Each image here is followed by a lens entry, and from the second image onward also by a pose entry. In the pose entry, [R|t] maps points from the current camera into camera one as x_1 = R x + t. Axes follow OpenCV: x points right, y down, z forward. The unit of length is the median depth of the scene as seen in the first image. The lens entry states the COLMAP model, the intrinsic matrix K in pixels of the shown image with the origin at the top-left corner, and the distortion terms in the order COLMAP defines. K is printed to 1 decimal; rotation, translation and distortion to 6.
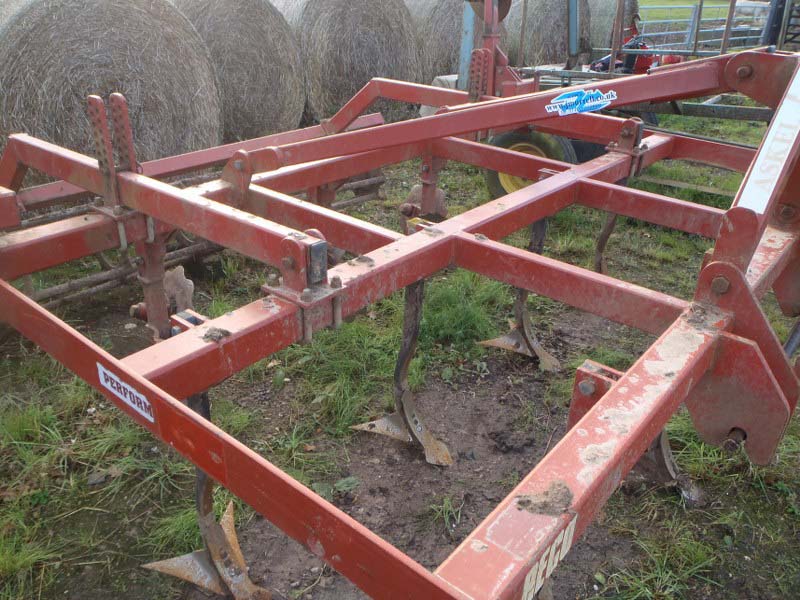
lens RADIAL K [[663.1, 0, 401.0], [0, 663.1, 304.7], [0, 0, 1]] dist [-0.040412, 0.015679]
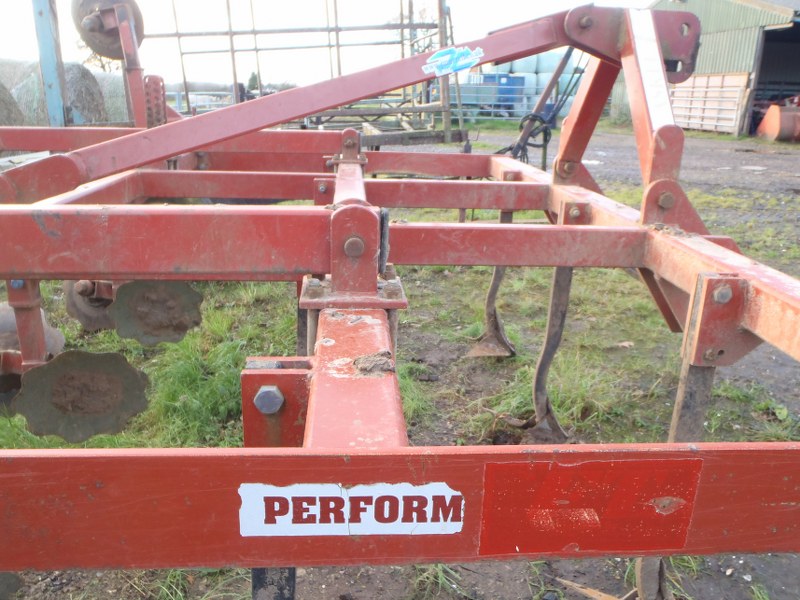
lens RADIAL K [[663.1, 0, 401.0], [0, 663.1, 304.7], [0, 0, 1]] dist [-0.040412, 0.015679]
pose [[0.714792, -0.224850, 0.662204, -0.486003], [0.313999, 0.949278, -0.016610, 0.010445], [-0.624881, 0.219804, 0.749139, 0.441084]]
